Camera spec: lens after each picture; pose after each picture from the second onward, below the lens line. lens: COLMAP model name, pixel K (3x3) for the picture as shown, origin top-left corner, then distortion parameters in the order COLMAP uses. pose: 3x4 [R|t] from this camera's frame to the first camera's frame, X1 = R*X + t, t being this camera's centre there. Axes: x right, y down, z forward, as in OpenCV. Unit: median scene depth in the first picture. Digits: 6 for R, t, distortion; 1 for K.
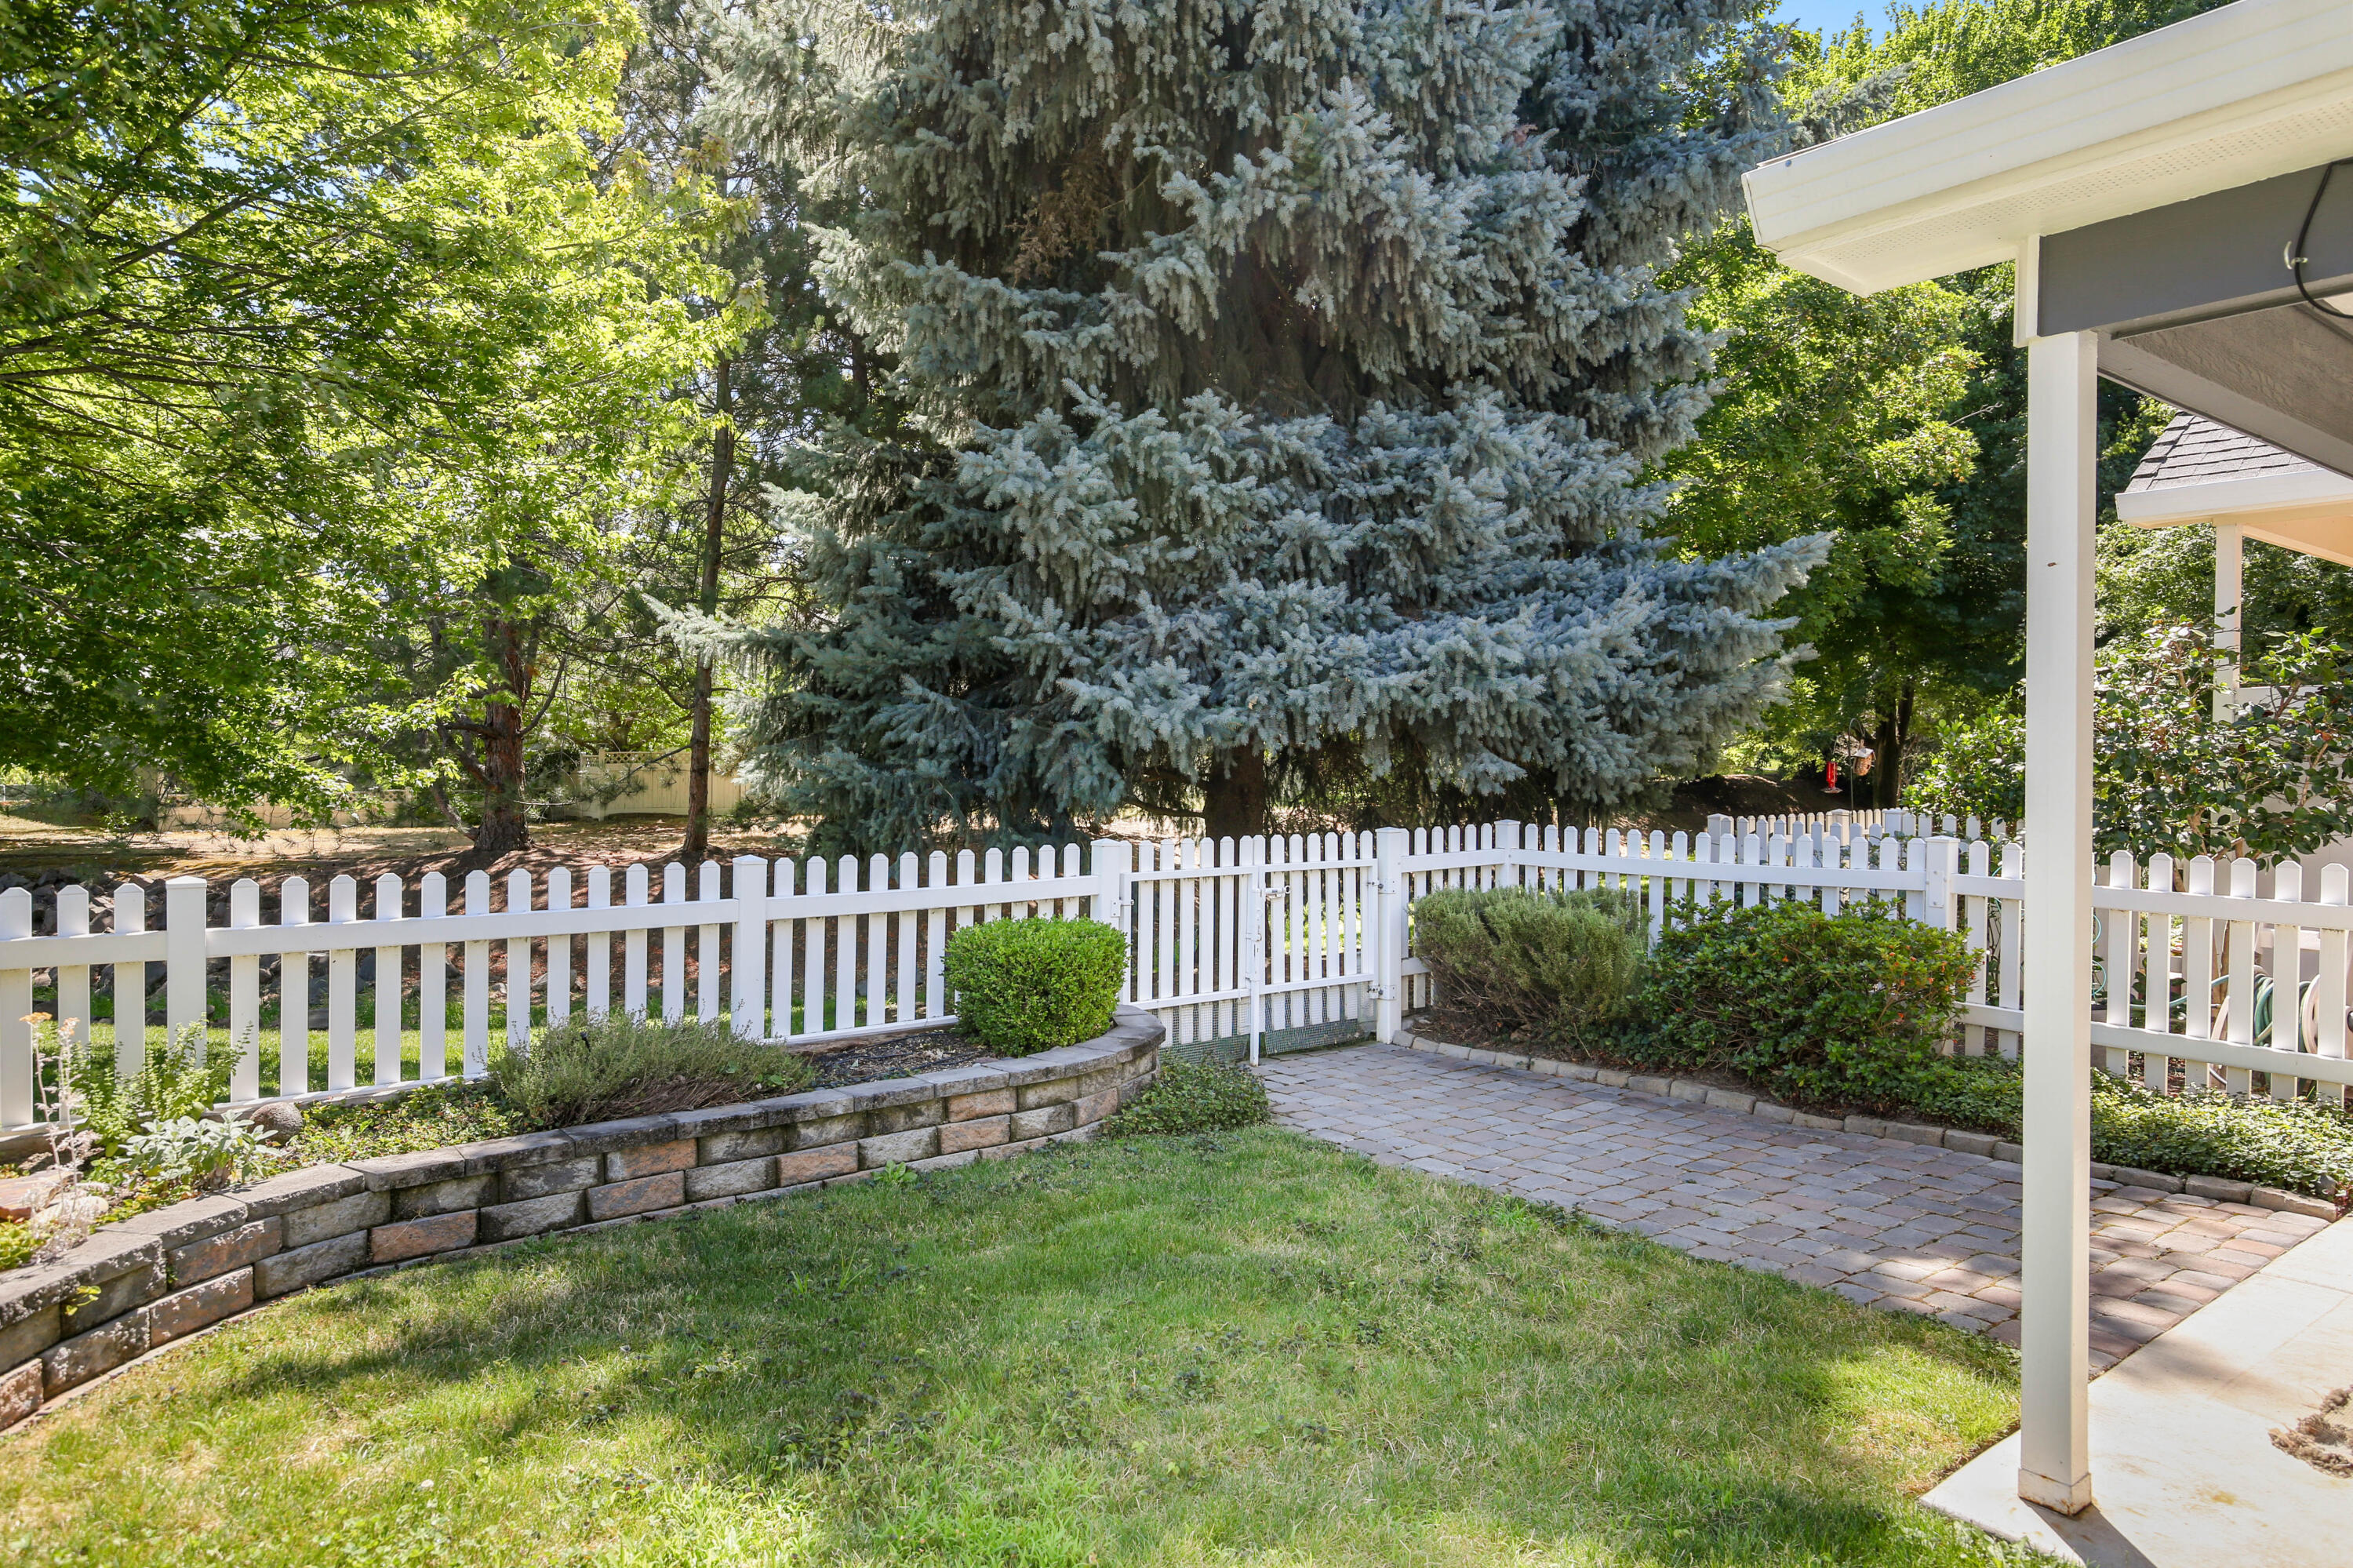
lens RADIAL K [[1408.4, 0, 1176.5], [0, 1408.4, 784.0], [0, 0, 1]] dist [-0.002282, -0.000599]
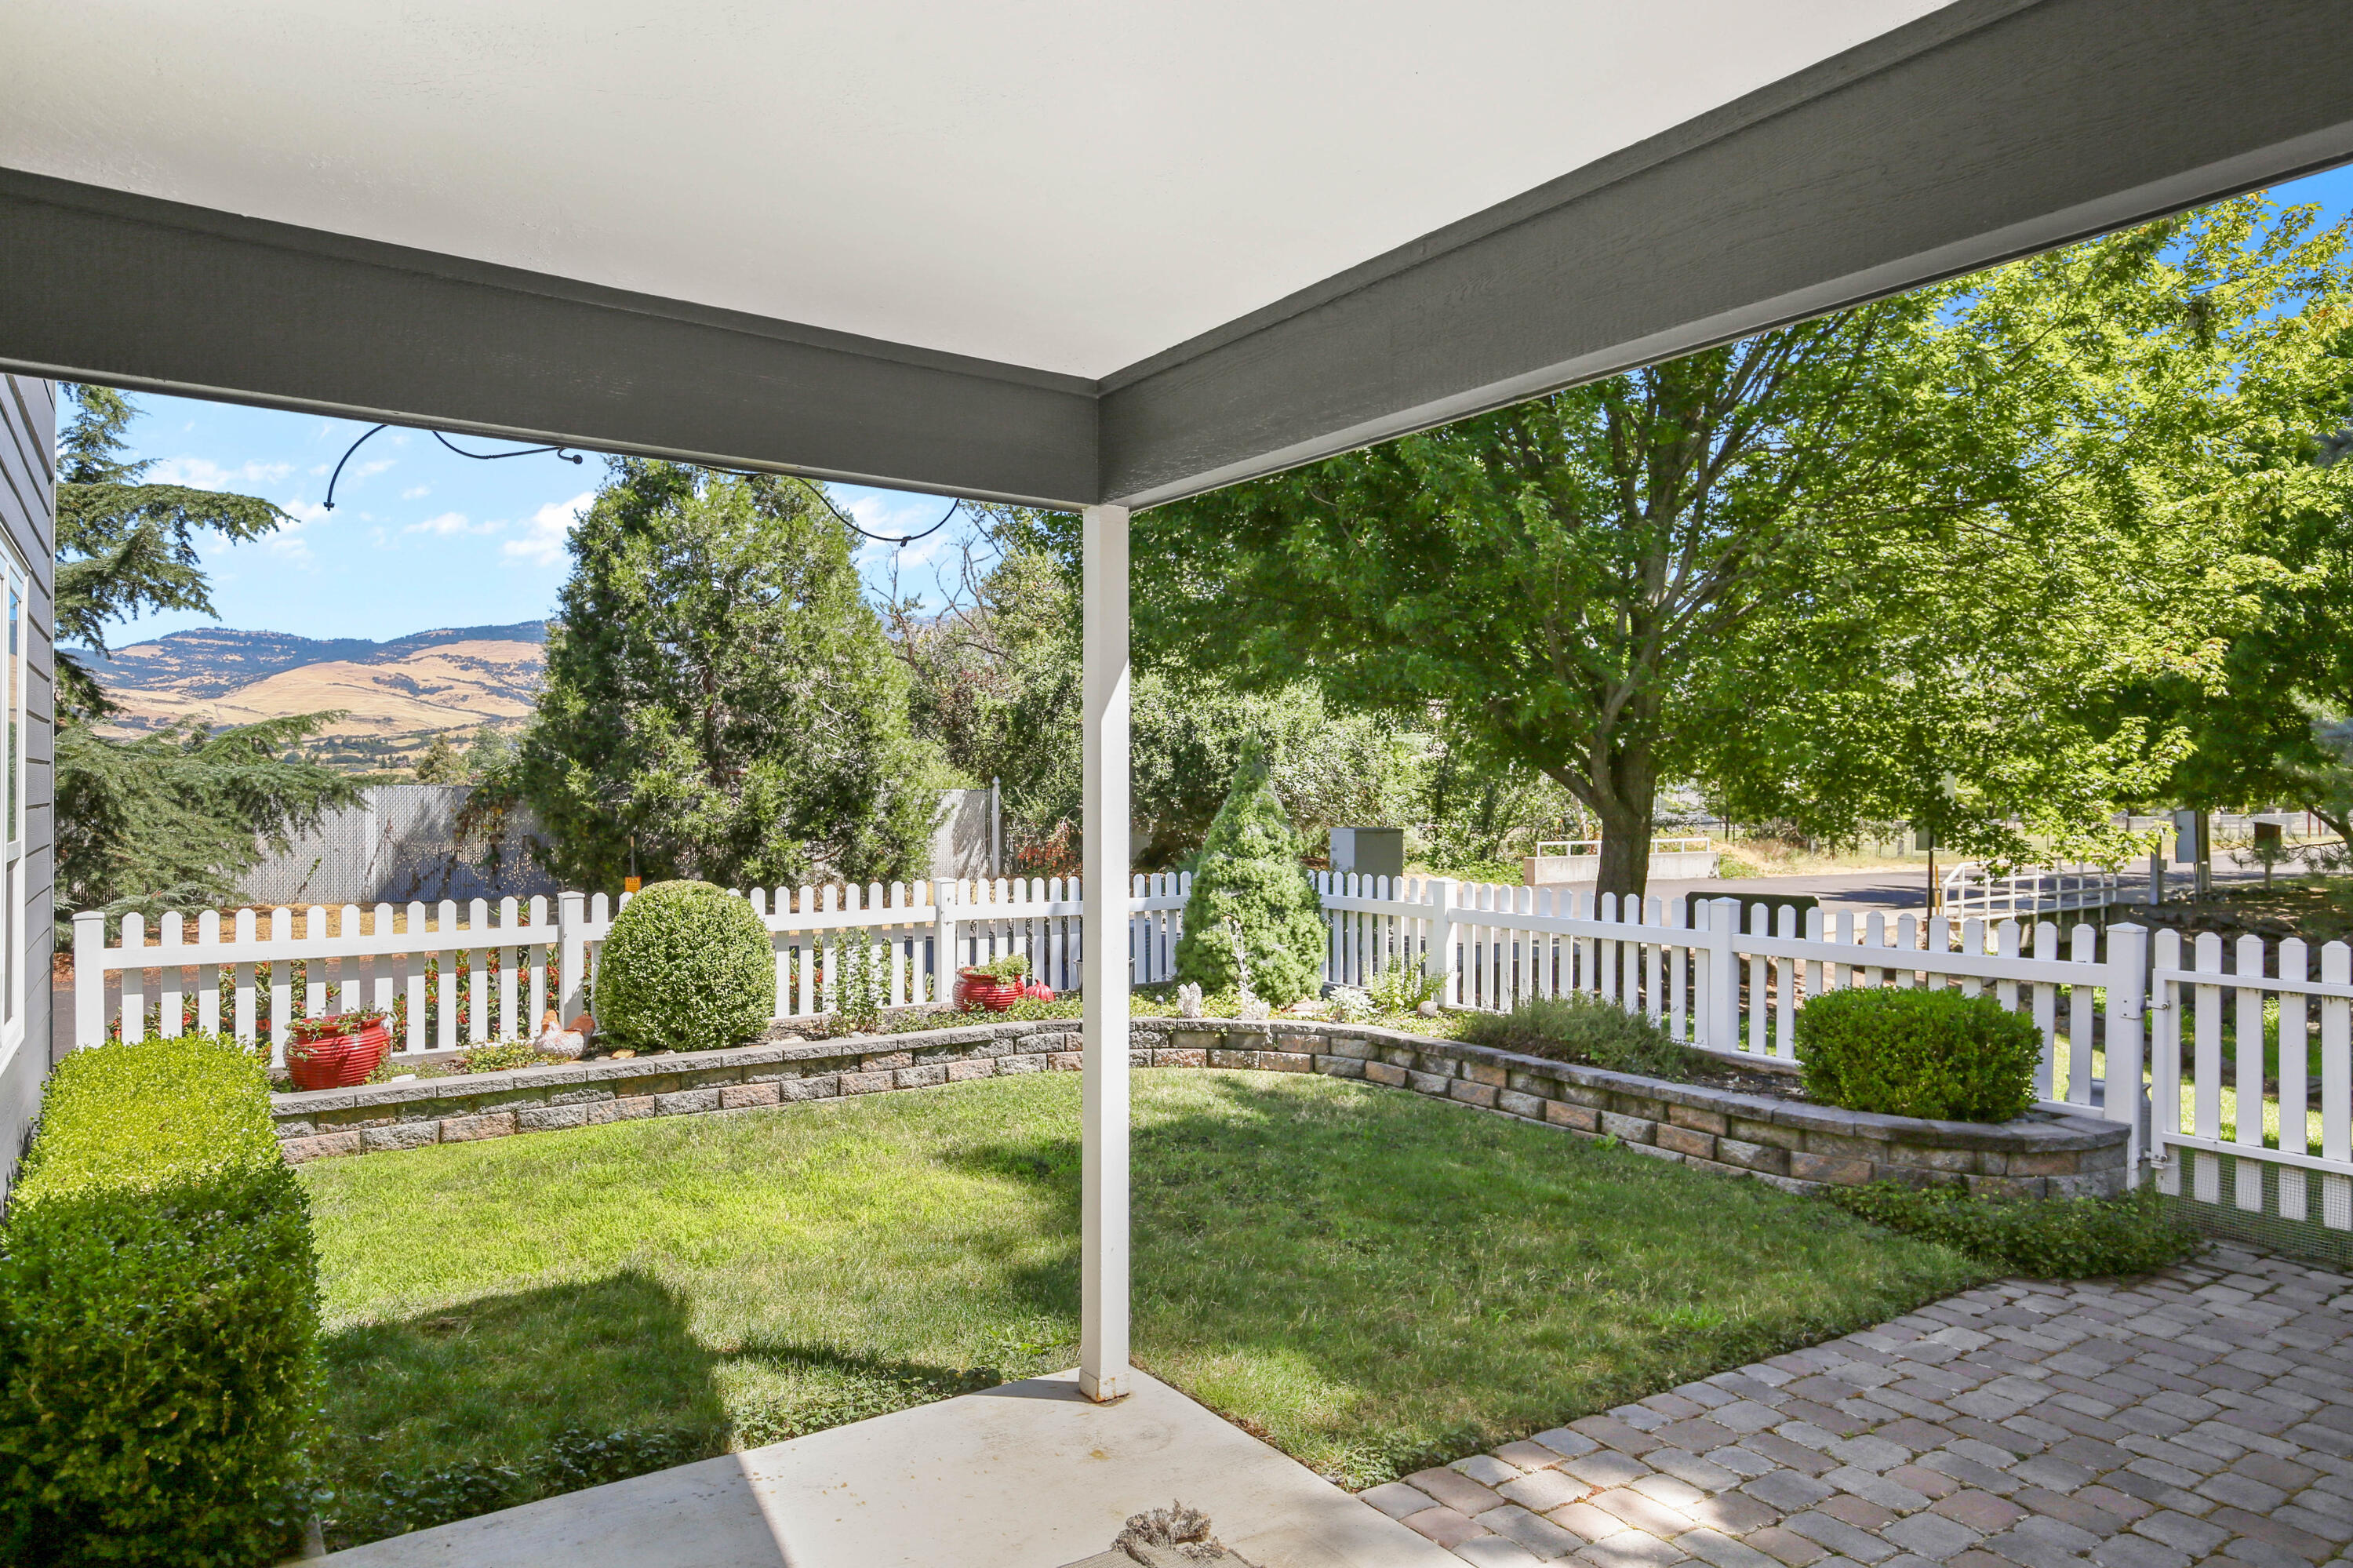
lens RADIAL K [[1408.4, 0, 1176.5], [0, 1408.4, 784.0], [0, 0, 1]] dist [-0.002282, -0.000599]
pose [[-0.028810, -0.015690, -0.999462, 1.174278], [-0.024888, 0.999578, -0.014974, -0.026021], [0.999275, 0.024443, -0.029189, 0.663081]]
